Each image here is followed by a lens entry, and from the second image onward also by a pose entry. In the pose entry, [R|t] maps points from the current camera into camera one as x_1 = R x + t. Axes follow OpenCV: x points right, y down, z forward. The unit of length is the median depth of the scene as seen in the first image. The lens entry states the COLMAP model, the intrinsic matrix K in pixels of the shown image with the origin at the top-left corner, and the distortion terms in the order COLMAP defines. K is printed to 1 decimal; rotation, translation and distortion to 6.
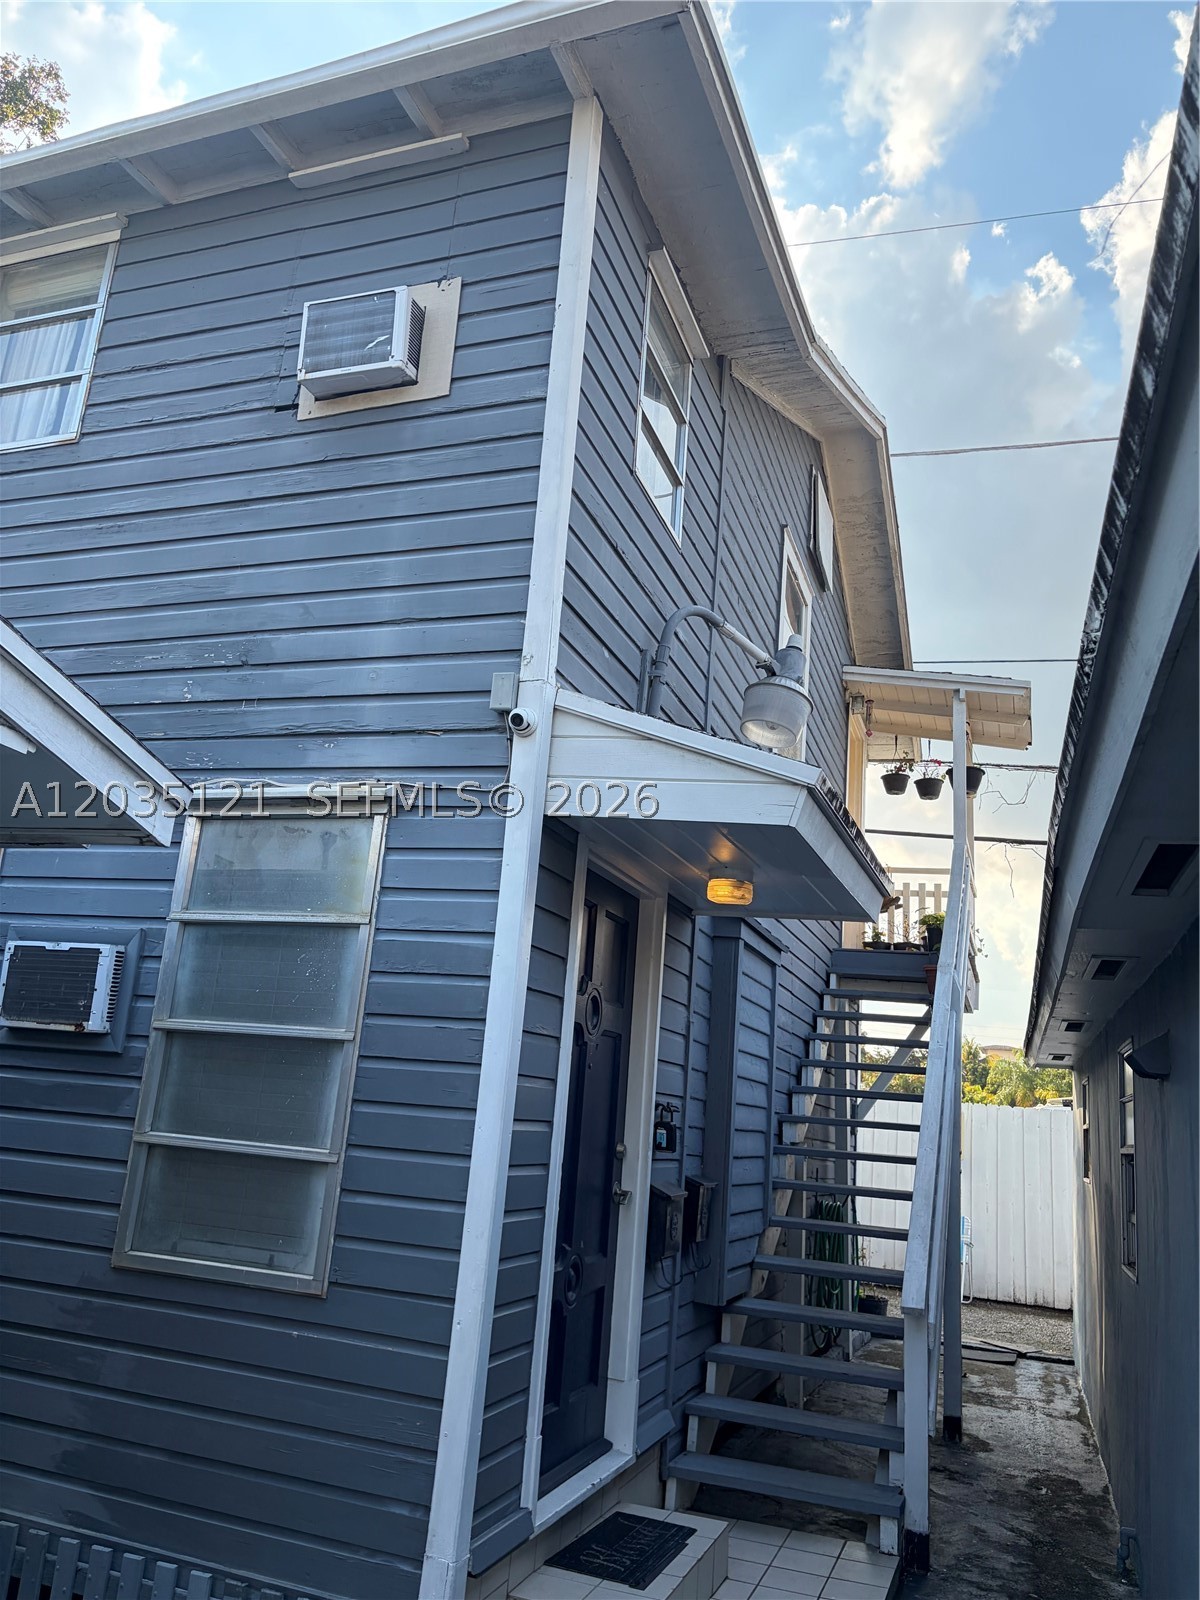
lens RADIAL K [[1226.4, 0, 600.4], [0, 1226.4, 810.2], [0, 0, 1]] dist [0.050226, -0.046090]
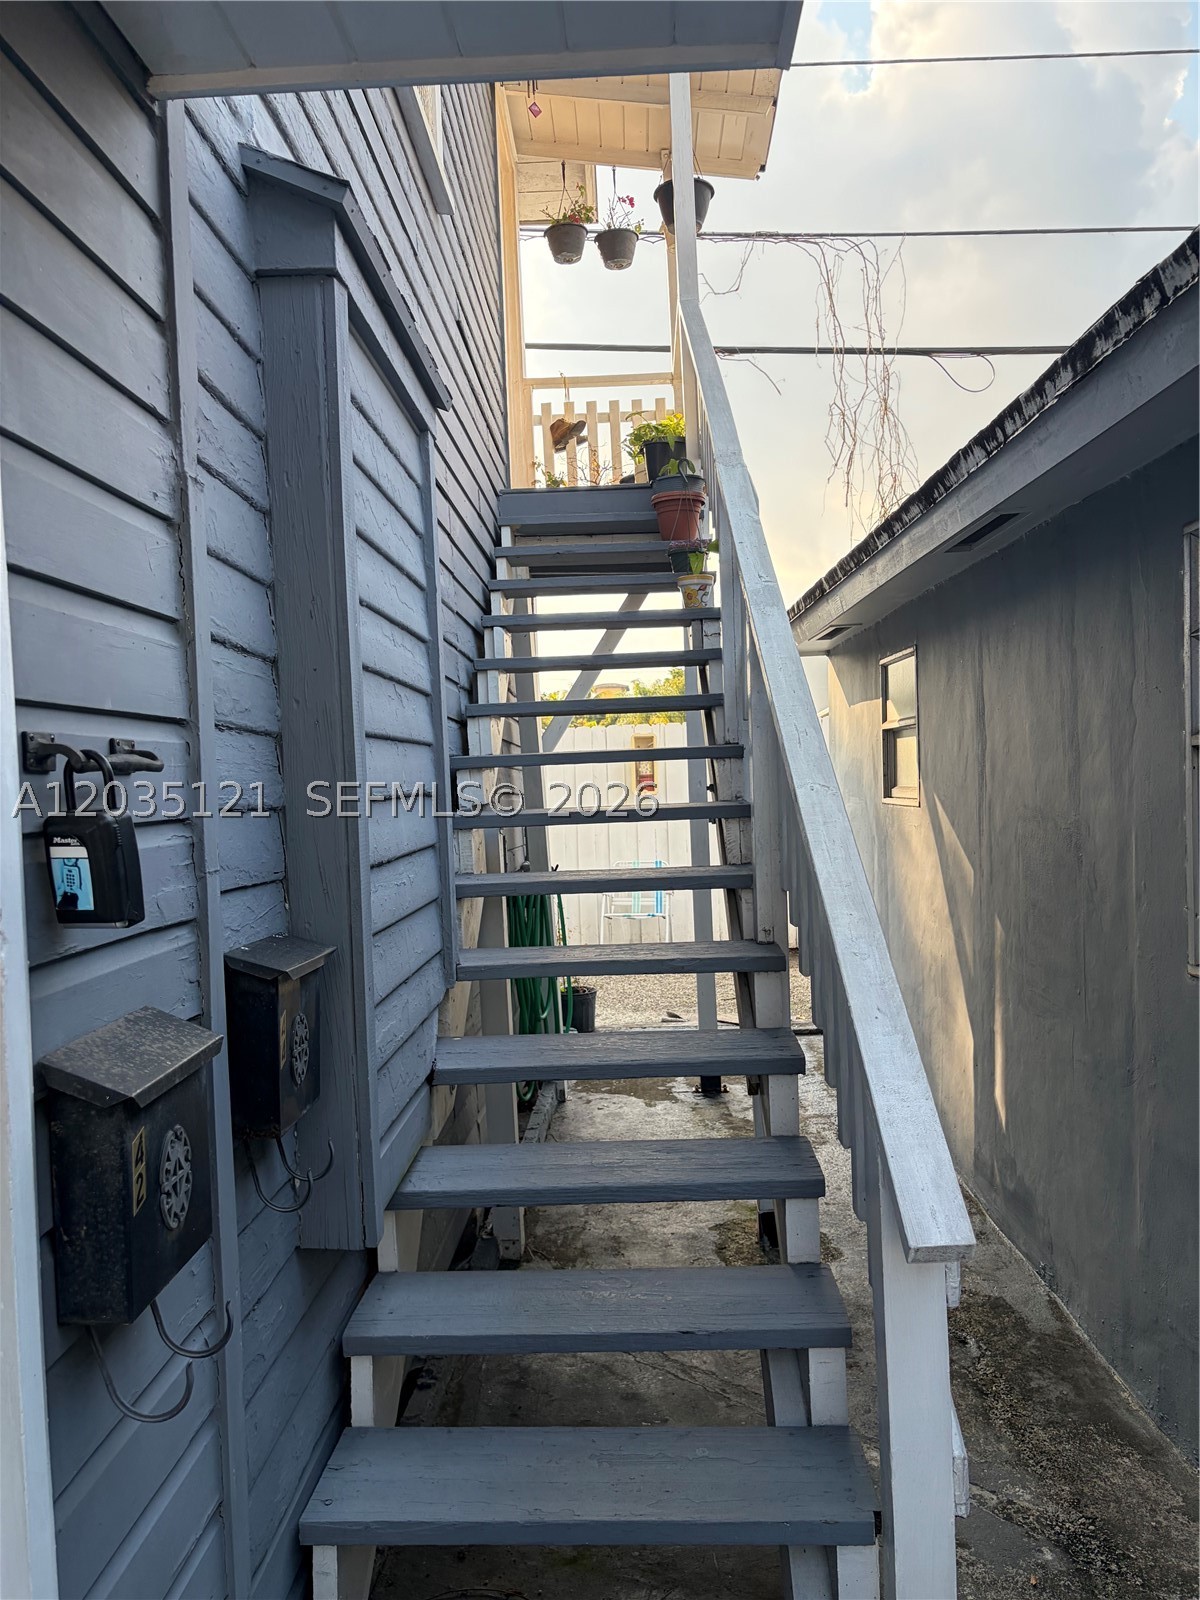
lens RADIAL K [[1226.4, 0, 598.5], [0, 1226.4, 803.8], [0, 0, 1]] dist [0.050226, -0.046090]
pose [[0.950293, -0.121901, 0.286500, 0.047922], [0.040793, 0.960984, 0.273578, 0.112328], [-0.308672, -0.248292, 0.918190, 0.442469]]
